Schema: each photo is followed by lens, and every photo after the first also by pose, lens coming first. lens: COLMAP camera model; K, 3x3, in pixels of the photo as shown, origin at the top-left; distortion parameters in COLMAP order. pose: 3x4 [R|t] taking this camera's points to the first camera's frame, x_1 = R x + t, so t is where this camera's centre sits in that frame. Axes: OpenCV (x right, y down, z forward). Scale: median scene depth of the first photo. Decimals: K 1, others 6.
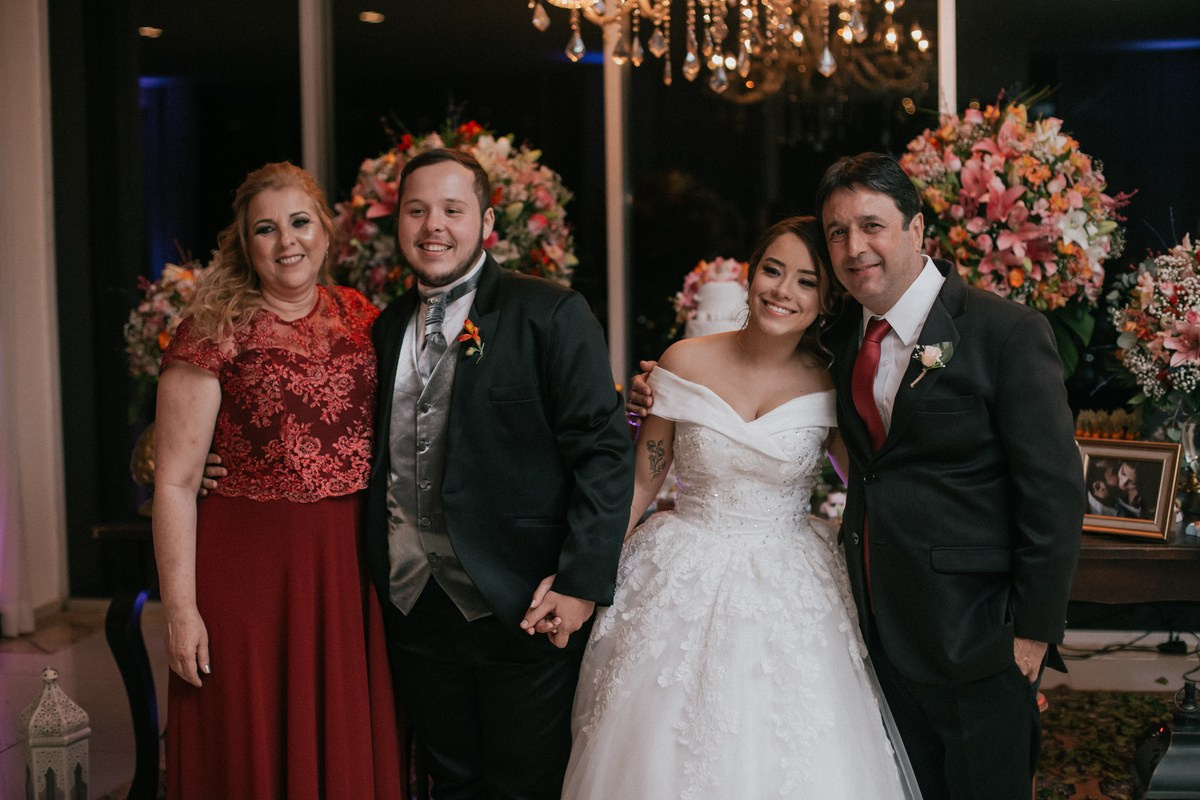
lens RADIAL K [[1763.1, 0, 595.0], [0, 1763.1, 398.5], [0, 0, 1]] dist [-0.122276, 0.000000]
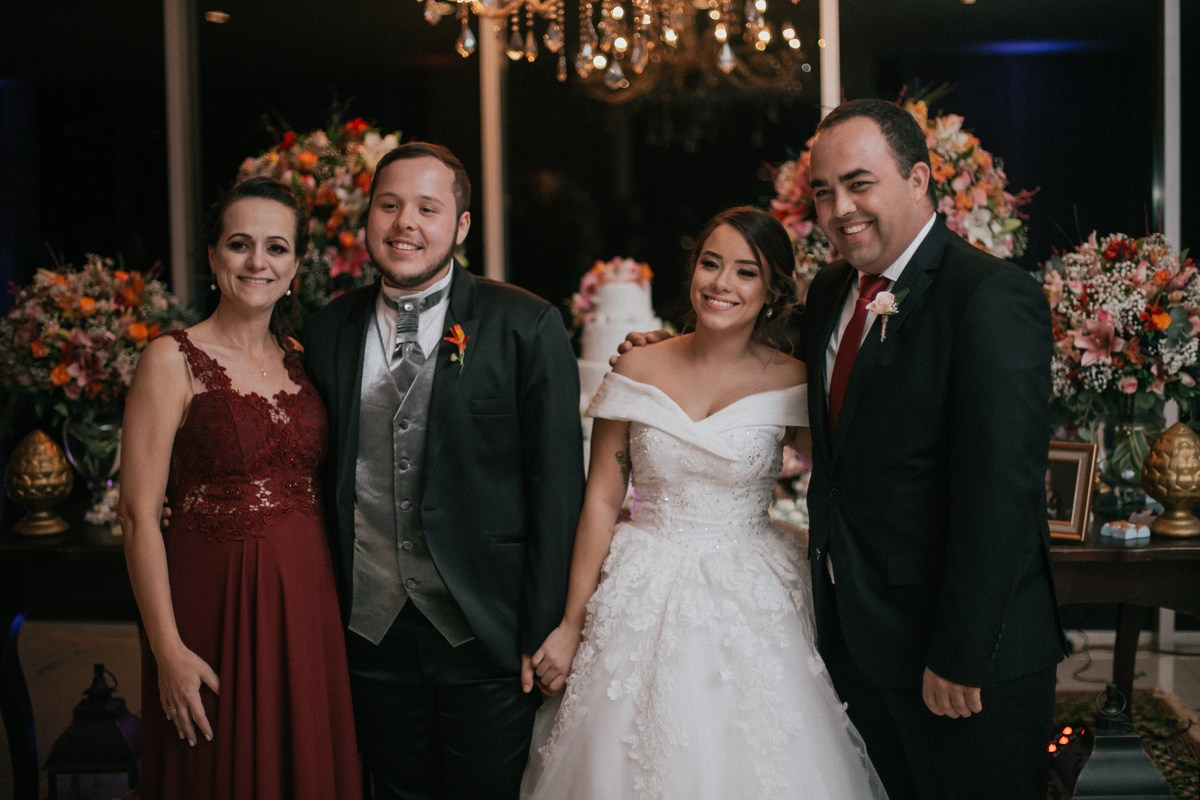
lens RADIAL K [[1763.1, 0, 592.9], [0, 1763.1, 397.9], [0, 0, 1]] dist [-0.122276, 0.000000]
pose [[0.995877, -0.011500, 0.089981, -0.031269], [0.011660, 0.999931, -0.001255, -0.001779], [-0.089961, 0.002299, 0.995943, 0.031934]]
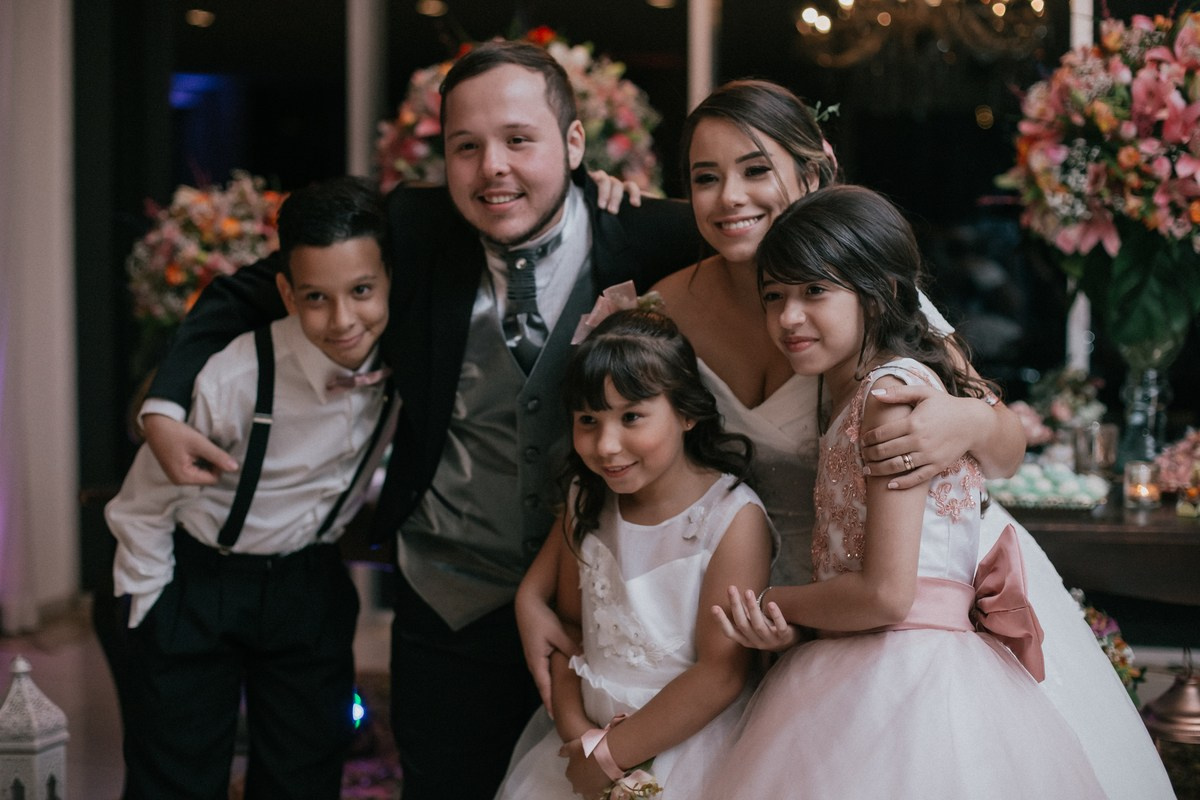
lens RADIAL K [[1763.1, 0, 596.5], [0, 1763.1, 401.0], [0, 0, 1]] dist [-0.122276, 0.000000]
pose [[0.999333, 0.019344, -0.030979, -0.015244], [-0.019860, 0.999668, -0.016430, 0.037488], [0.030651, 0.017034, 0.999385, 0.165591]]
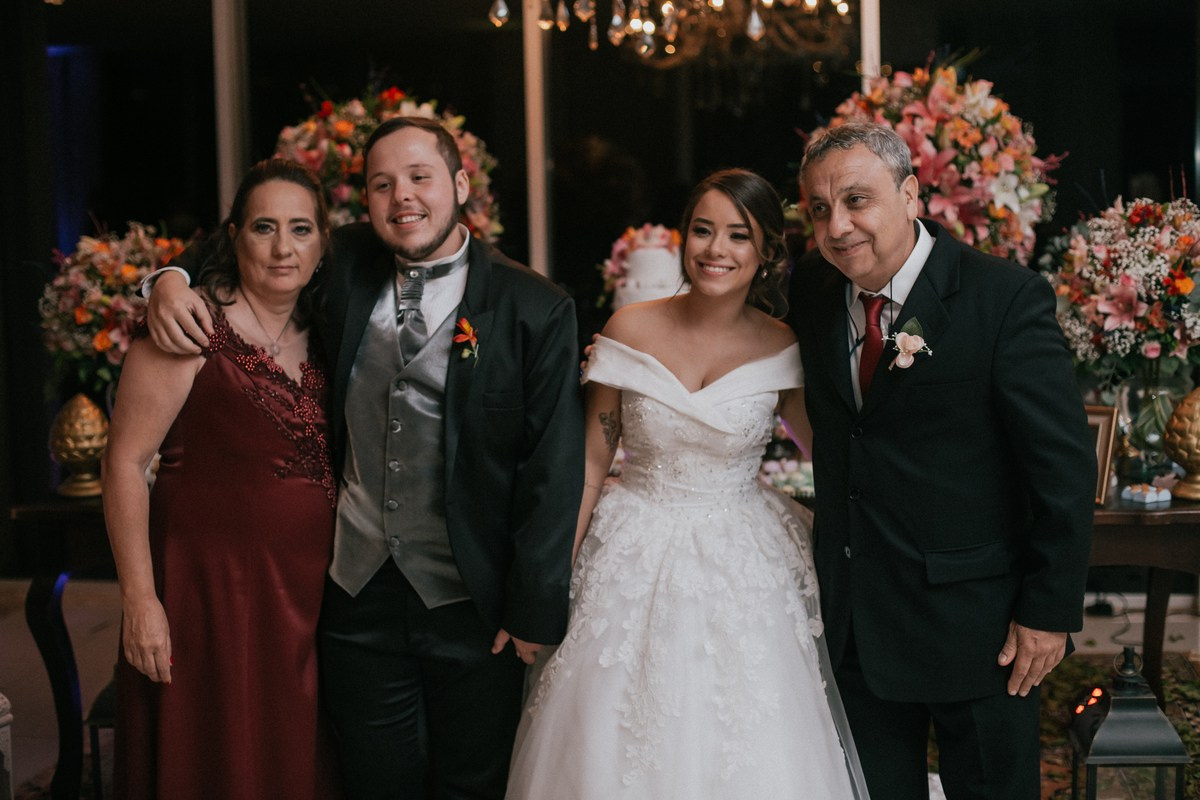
lens RADIAL K [[1763.1, 0, 598.4], [0, 1763.1, 399.5], [0, 0, 1]] dist [-0.122276, 0.000000]
pose [[0.998572, -0.013320, 0.051737, -0.009331], [0.012333, 0.999737, 0.019348, -0.001335], [-0.051981, -0.018683, 0.998473, 0.015553]]
